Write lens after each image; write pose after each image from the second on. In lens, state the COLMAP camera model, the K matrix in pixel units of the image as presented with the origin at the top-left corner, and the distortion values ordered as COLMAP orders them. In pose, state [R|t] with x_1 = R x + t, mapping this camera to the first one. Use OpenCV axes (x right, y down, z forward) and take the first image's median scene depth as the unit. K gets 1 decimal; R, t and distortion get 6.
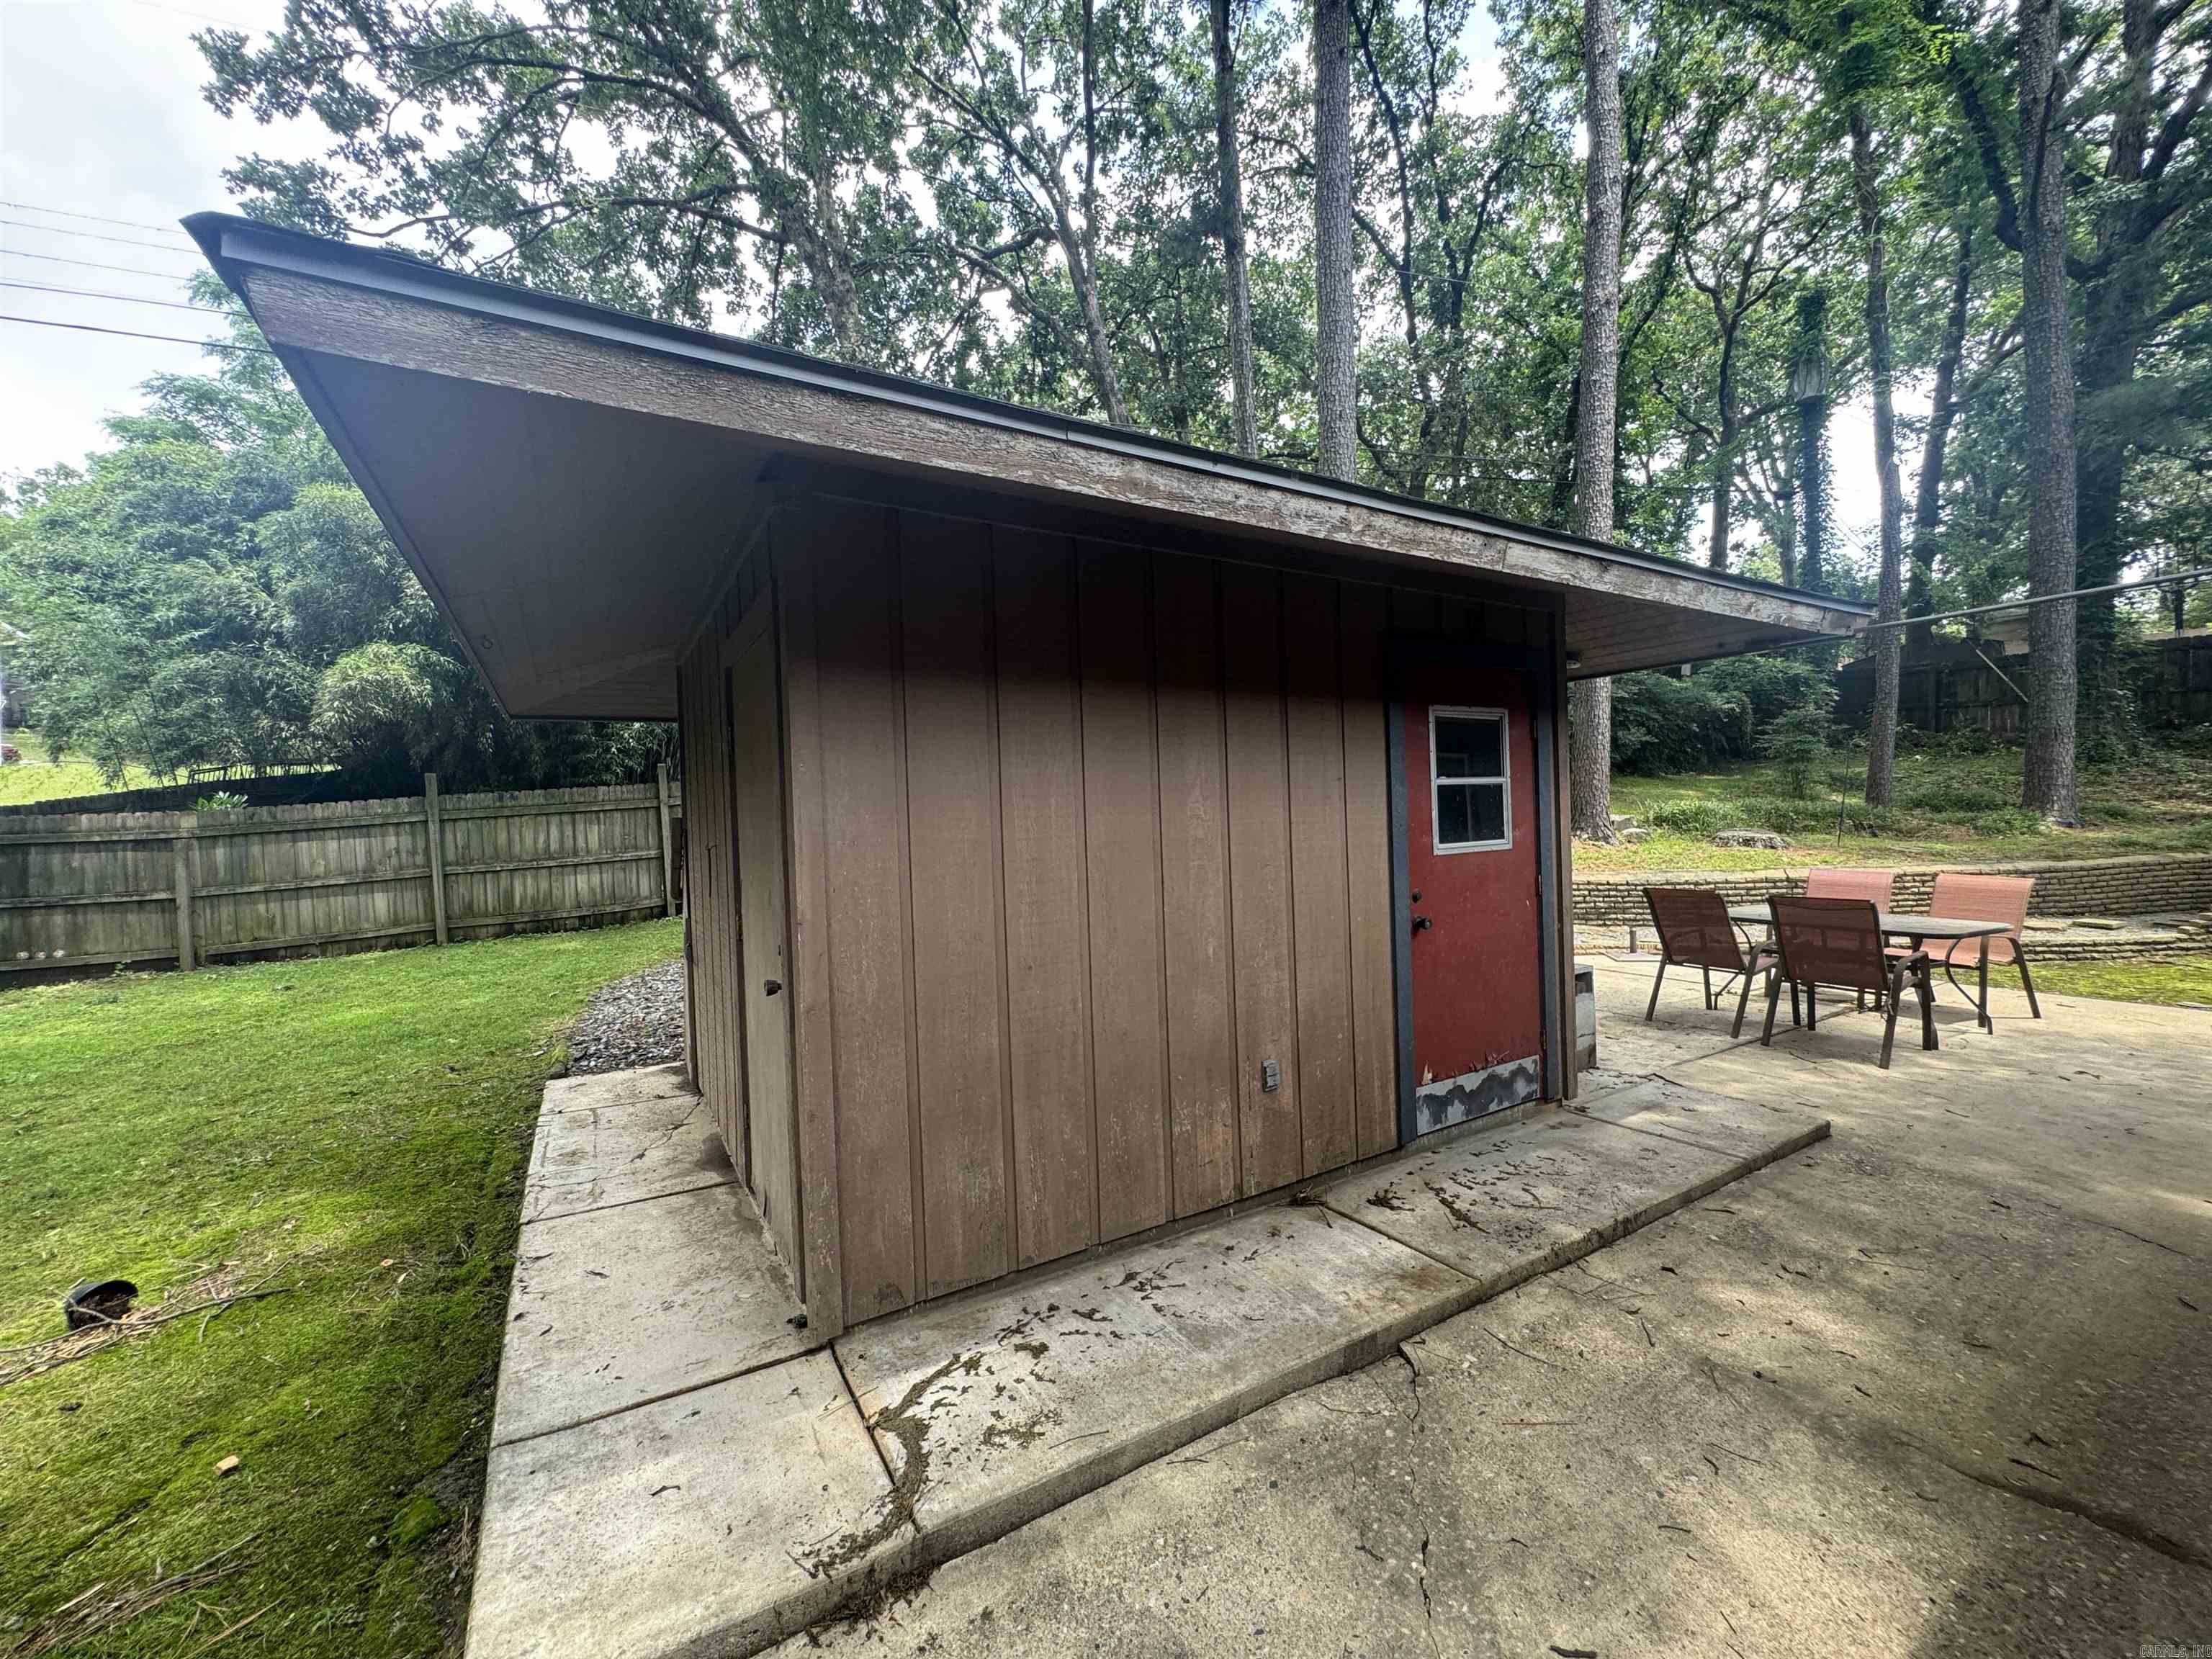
lens RADIAL K [[879.5, 0, 1106.0], [0, 879.5, 829.5], [0, 0, 1]] dist [-0.002625, -0.000286]
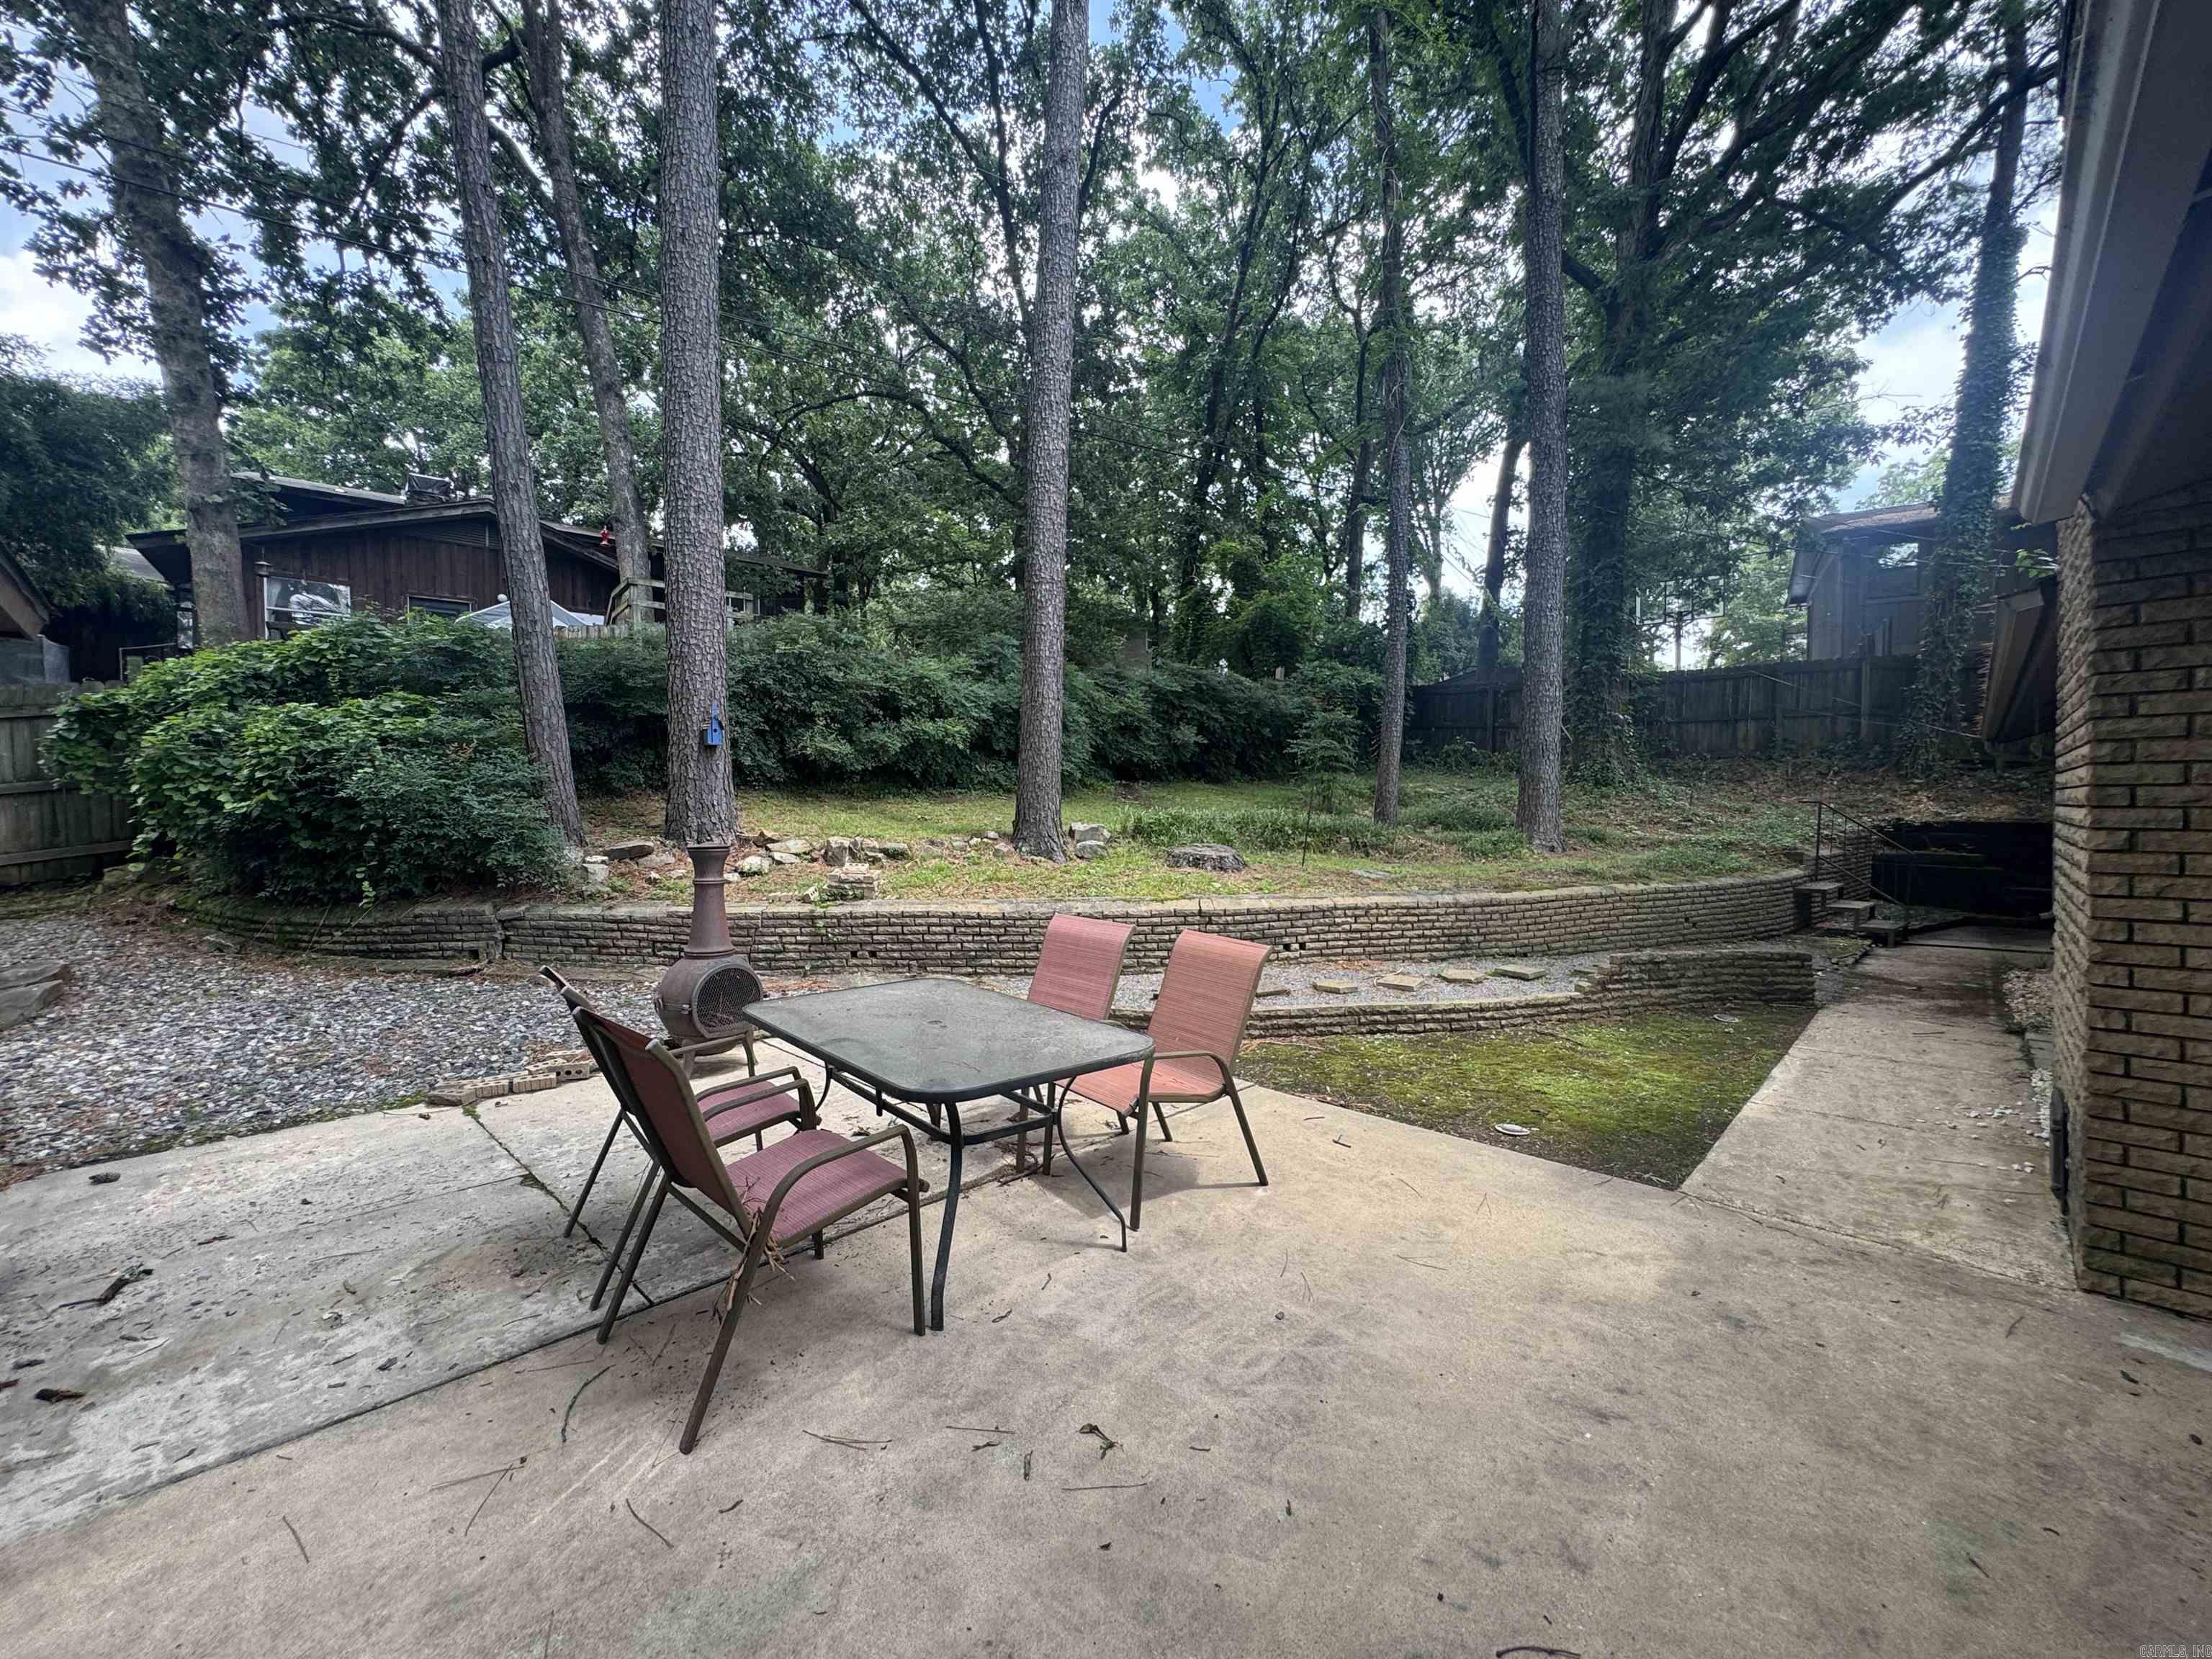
lens RADIAL K [[885.2, 0, 1104.2], [0, 885.2, 826.2], [0, 0, 1]] dist [-0.003335, 0.000156]
pose [[0.962918, 0.029807, 0.268144, 1.167434], [-0.029052, 0.999555, -0.006786, -0.025909], [-0.268227, -0.001256, 0.963355, 0.672833]]
